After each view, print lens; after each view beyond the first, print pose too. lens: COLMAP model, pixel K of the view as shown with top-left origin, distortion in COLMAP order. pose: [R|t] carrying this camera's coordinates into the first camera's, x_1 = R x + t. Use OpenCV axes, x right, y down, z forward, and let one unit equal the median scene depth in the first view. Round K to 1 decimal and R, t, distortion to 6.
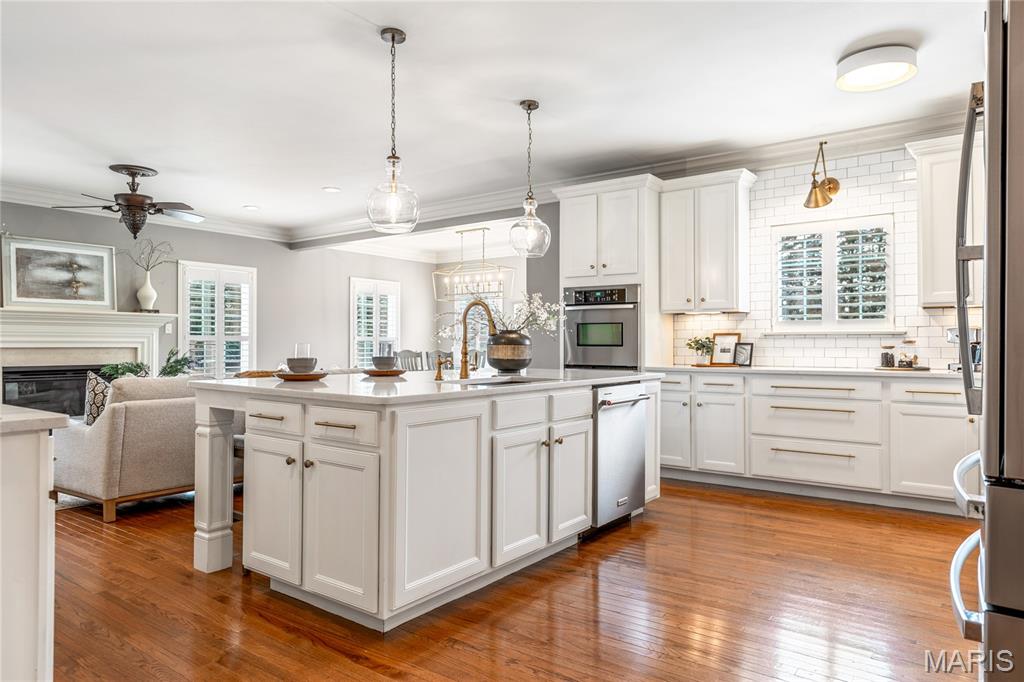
lens RADIAL K [[653.3, 0, 513.1], [0, 653.3, 341.8], [0, 0, 1]] dist [-0.004993, -0.003052]
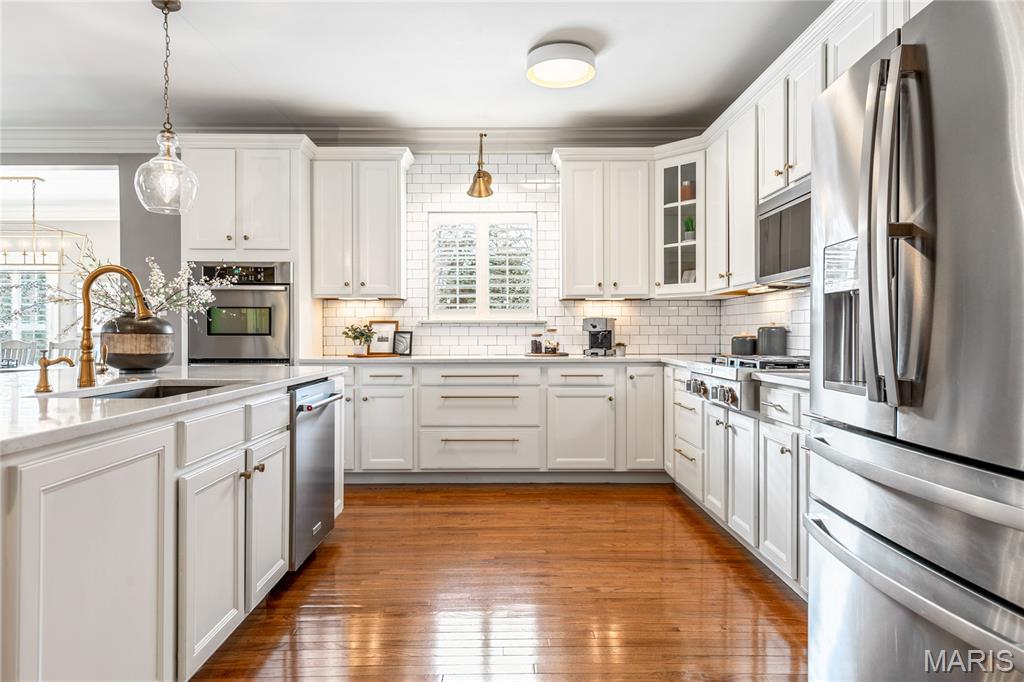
lens RADIAL K [[628.0, 0, 514.8], [0, 628.0, 334.1], [0, 0, 1]] dist [0.002499, -0.002097]
pose [[0.796157, -0.003104, 0.605082, -0.080040], [0.000316, 0.999989, 0.004714, 0.001770], [-0.605090, -0.003562, 0.796149, 0.186162]]
